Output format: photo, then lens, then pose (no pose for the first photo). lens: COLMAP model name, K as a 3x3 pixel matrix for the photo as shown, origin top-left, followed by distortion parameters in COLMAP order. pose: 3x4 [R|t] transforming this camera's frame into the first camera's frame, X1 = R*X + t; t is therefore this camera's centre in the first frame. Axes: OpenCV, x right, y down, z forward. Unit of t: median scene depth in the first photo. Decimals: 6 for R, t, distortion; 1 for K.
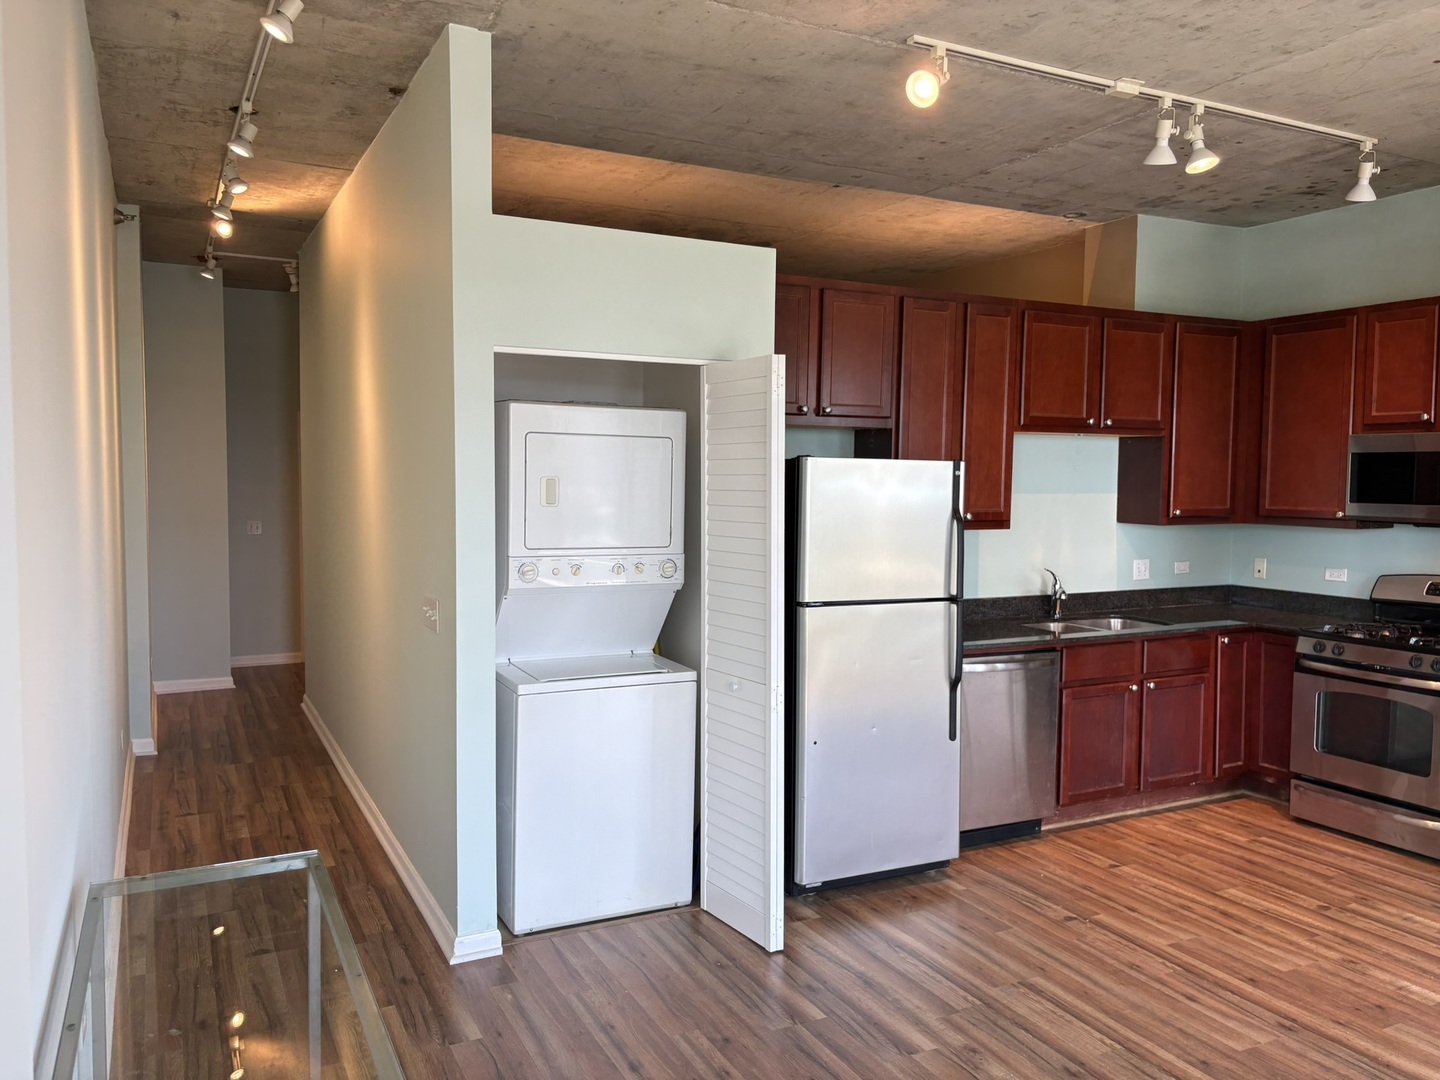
lens RADIAL K [[1099.0, 0, 710.4], [0, 1099.0, 536.8], [0, 0, 1]] dist [0.050798, -0.053355]
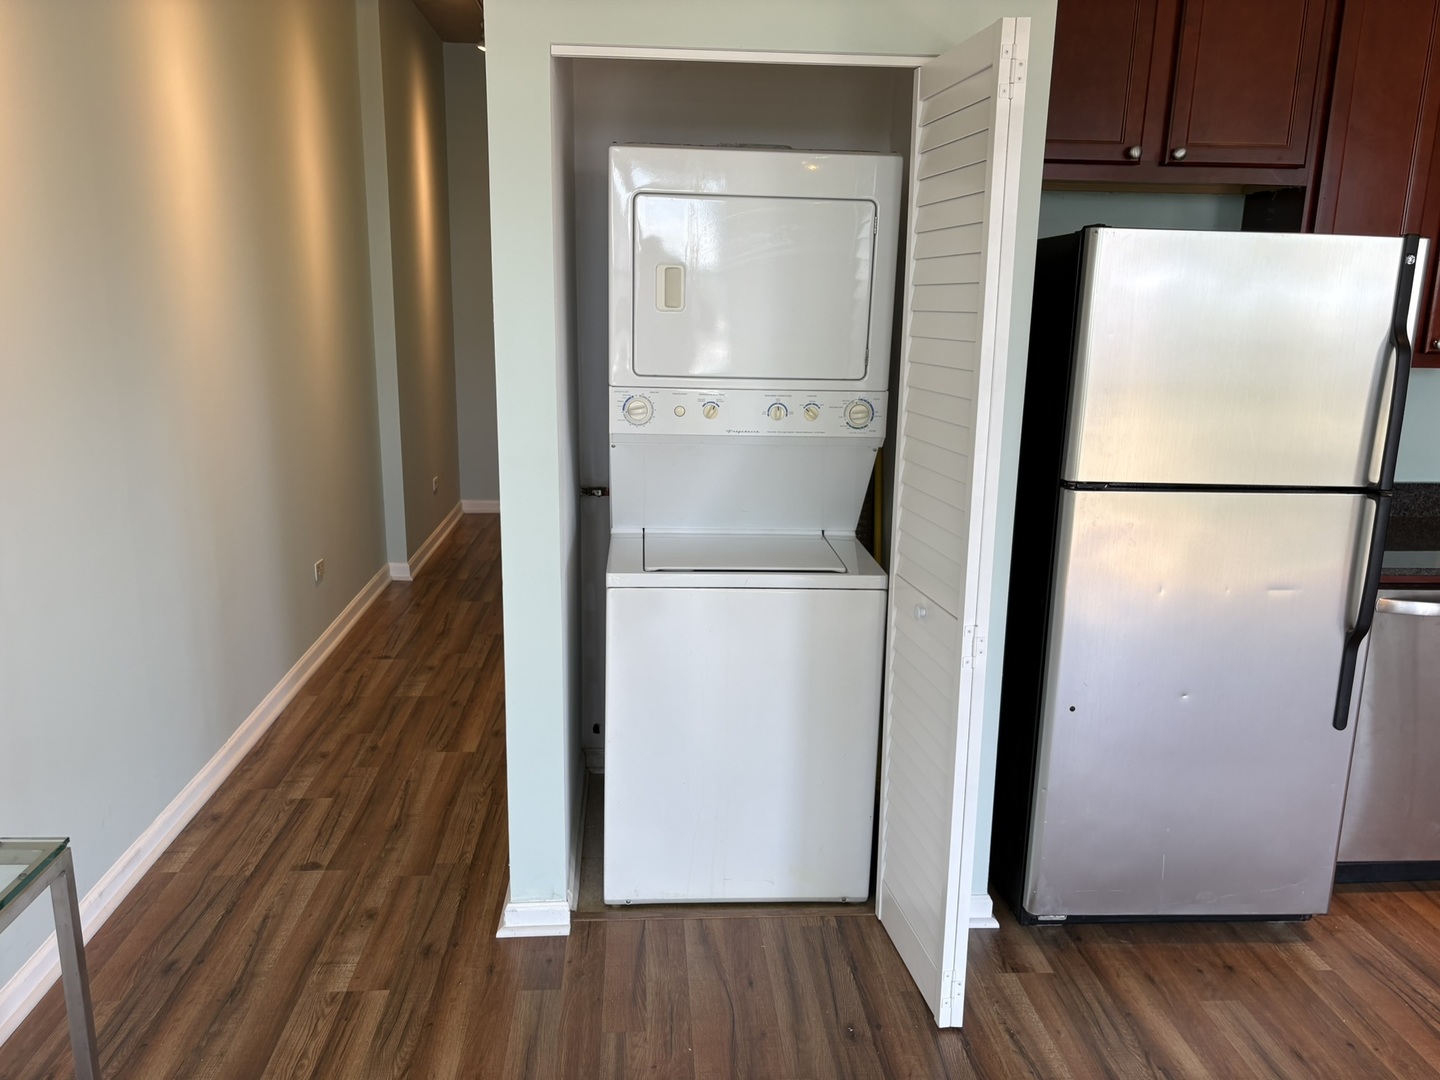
lens RADIAL K [[1099.0, 0, 709.2], [0, 1099.0, 544.1], [0, 0, 1]] dist [0.050798, -0.053355]
pose [[0.922247, 0.093462, -0.375133, 0.120222], [-0.031537, 0.985291, 0.167947, -0.001205], [0.385312, -0.143058, 0.911630, 0.337405]]
